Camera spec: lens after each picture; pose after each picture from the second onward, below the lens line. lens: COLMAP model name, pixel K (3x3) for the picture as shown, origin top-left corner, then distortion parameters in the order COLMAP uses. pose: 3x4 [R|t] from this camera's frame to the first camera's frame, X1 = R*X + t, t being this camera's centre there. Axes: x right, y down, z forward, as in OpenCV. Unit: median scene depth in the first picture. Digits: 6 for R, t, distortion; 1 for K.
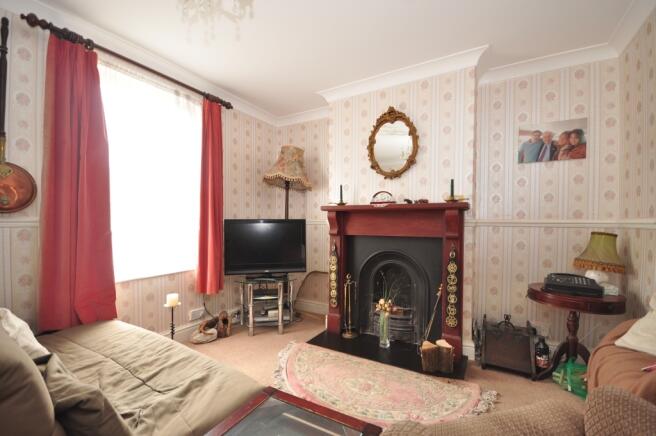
lens RADIAL K [[283.6, 0, 324.6], [0, 283.6, 227.1], [0, 0, 1]] dist [-0.002489, -0.001225]
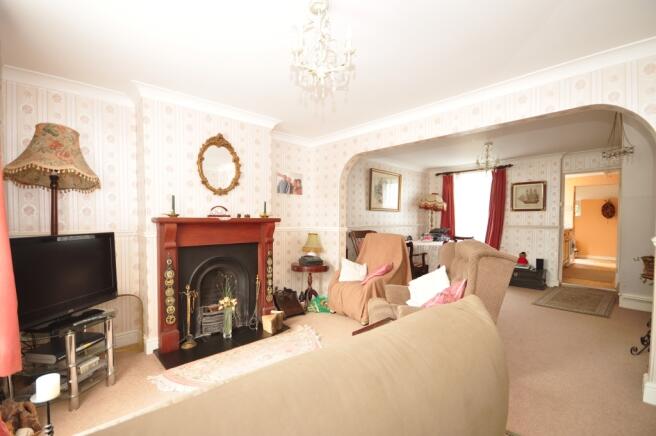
lens RADIAL K [[283.6, 0, 321.8], [0, 283.6, 227.0], [0, 0, 1]] dist [-0.002489, -0.001225]
pose [[0.300208, -0.033021, 0.953302, -0.771776], [0.009834, 0.999455, 0.031523, -0.073520], [-0.953823, -0.000088, 0.300369, 0.251521]]
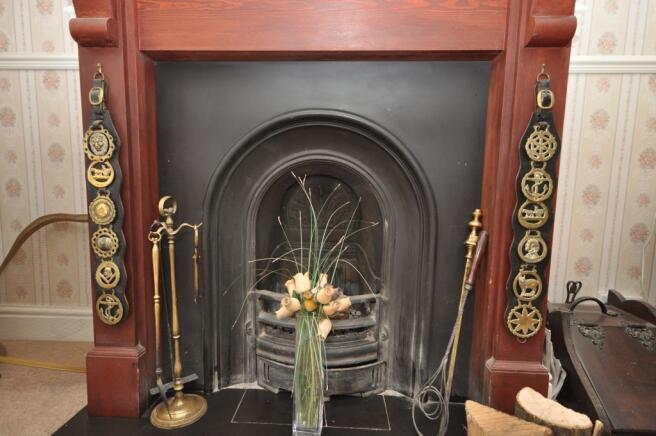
lens RADIAL K [[371.4, 0, 323.4], [0, 371.4, 234.2], [0, 0, 1]] dist [0.001215, 0.000476]
pose [[0.887482, -0.046833, 0.458457, 0.057232], [-0.007386, 0.993250, 0.115762, 0.168115], [-0.460784, -0.106123, 0.881145, 0.654713]]
